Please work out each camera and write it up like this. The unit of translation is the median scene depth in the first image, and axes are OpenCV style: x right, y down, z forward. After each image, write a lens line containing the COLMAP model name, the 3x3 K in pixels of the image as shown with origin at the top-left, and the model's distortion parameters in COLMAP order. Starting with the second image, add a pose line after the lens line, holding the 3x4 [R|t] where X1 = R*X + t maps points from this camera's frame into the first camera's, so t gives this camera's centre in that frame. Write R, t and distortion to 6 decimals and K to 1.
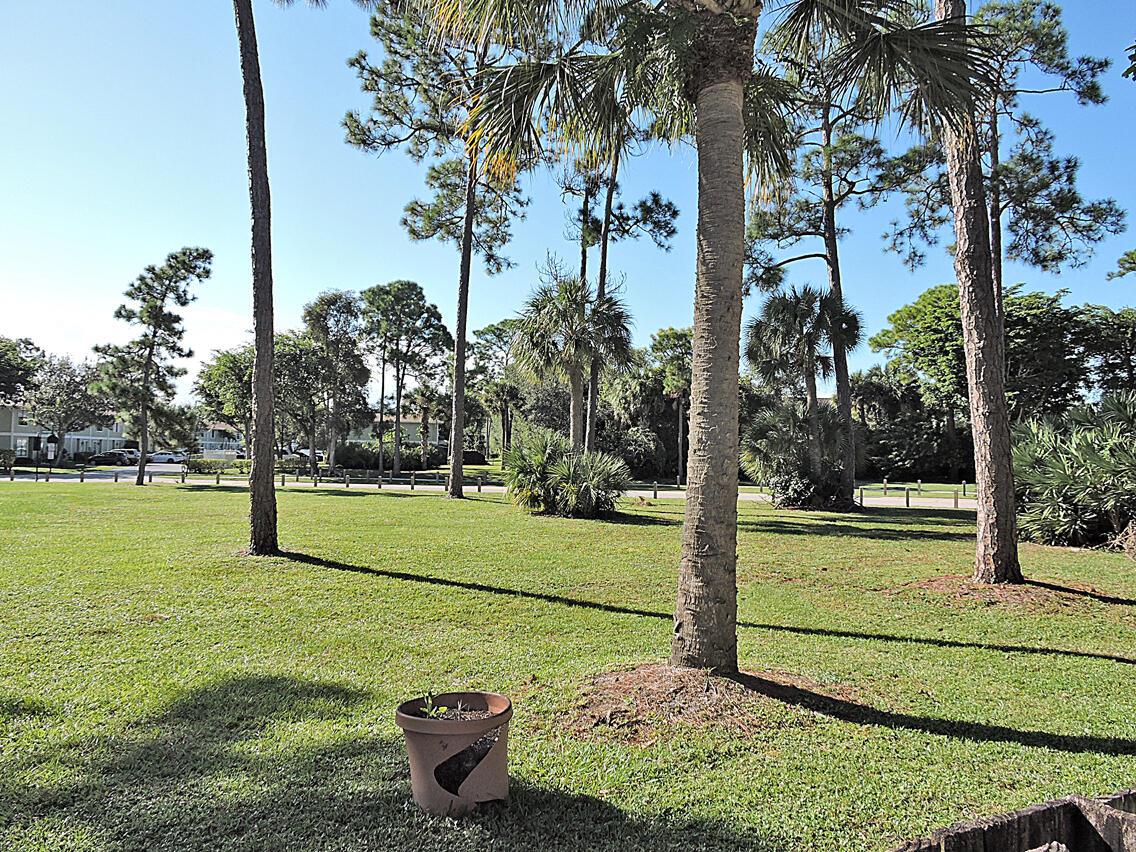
lens RADIAL K [[812.7, 0, 569.3], [0, 812.7, 425.6], [0, 0, 1]] dist [0.004742, -0.007426]
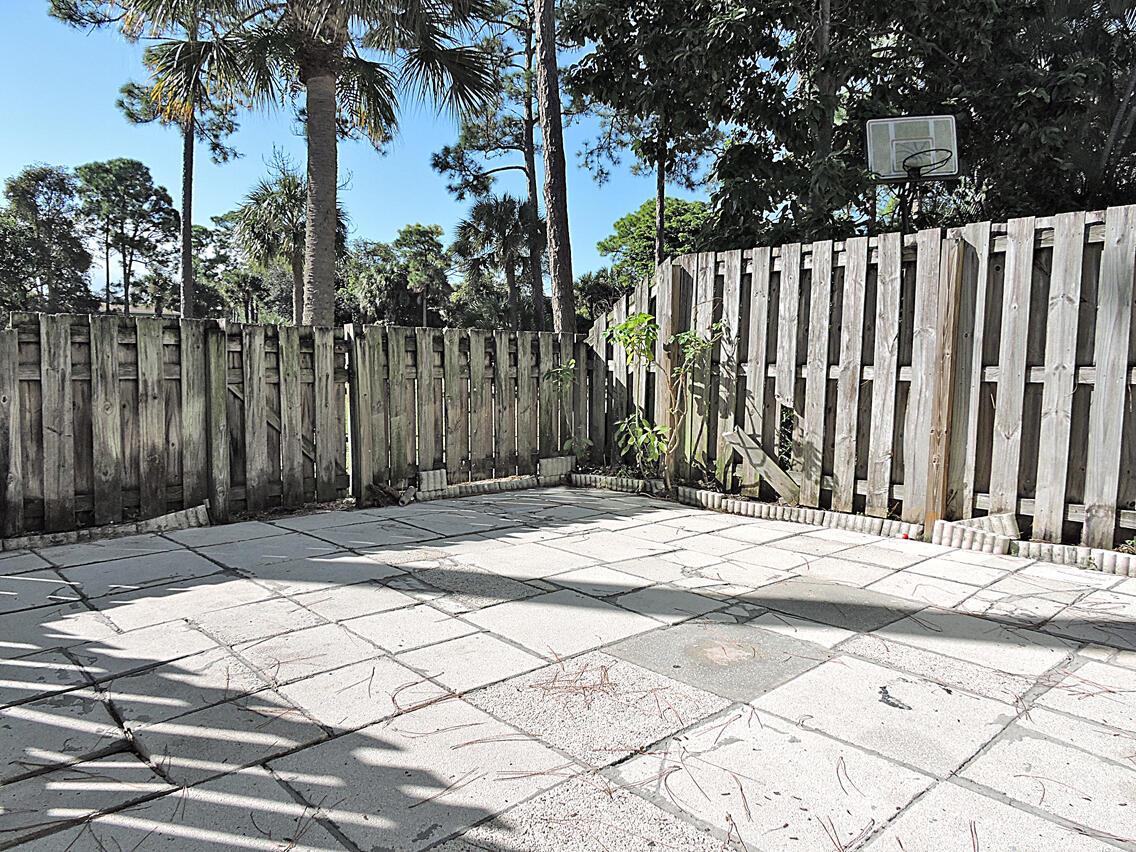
lens RADIAL K [[812.7, 0, 569.3], [0, 812.7, 425.6], [0, 0, 1]] dist [0.004742, -0.007426]
pose [[0.959999, -0.020279, 0.279267, 0.018710], [-0.014234, 0.992550, 0.121005, 0.006292], [-0.279640, -0.120139, 0.952559, -0.072929]]
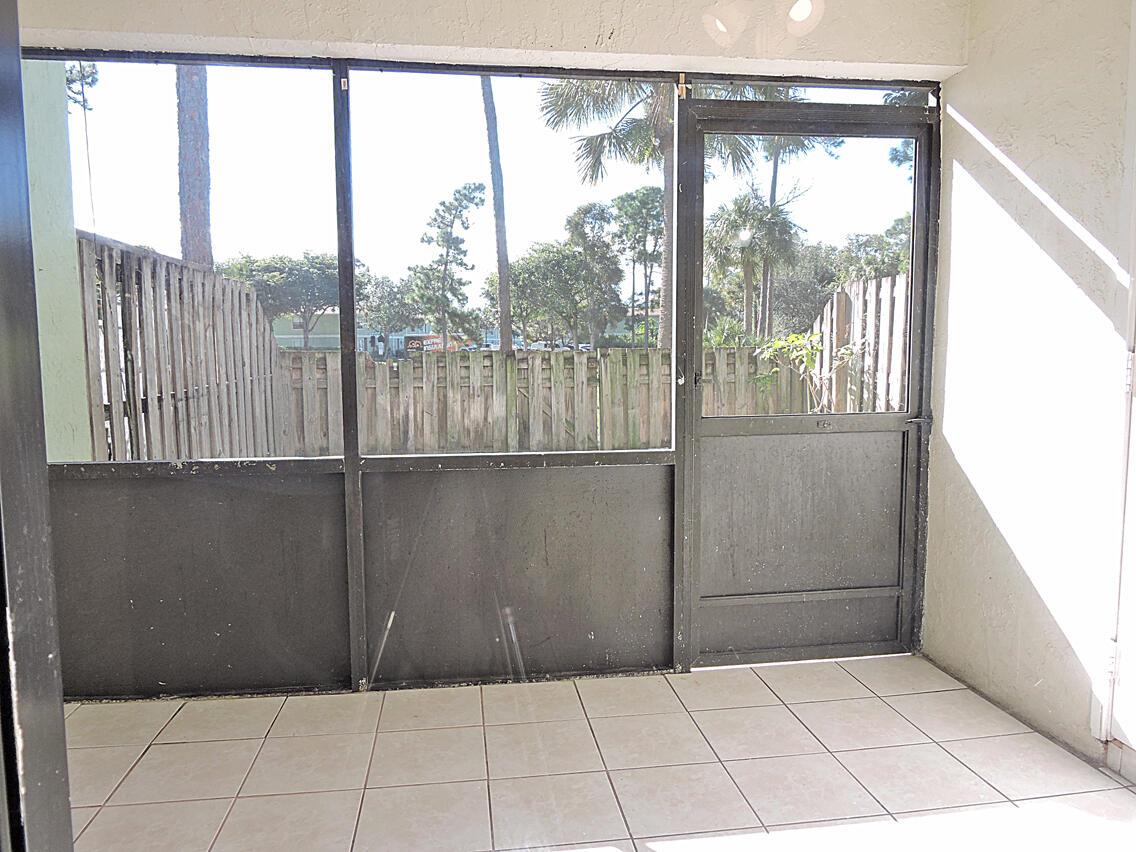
lens RADIAL K [[812.7, 0, 569.3], [0, 812.7, 425.6], [0, 0, 1]] dist [0.004742, -0.007426]
pose [[0.944270, 0.008835, -0.329054, 0.061135], [0.034469, 0.991490, 0.125535, 0.001925], [0.327363, -0.129881, 0.935930, -0.110749]]
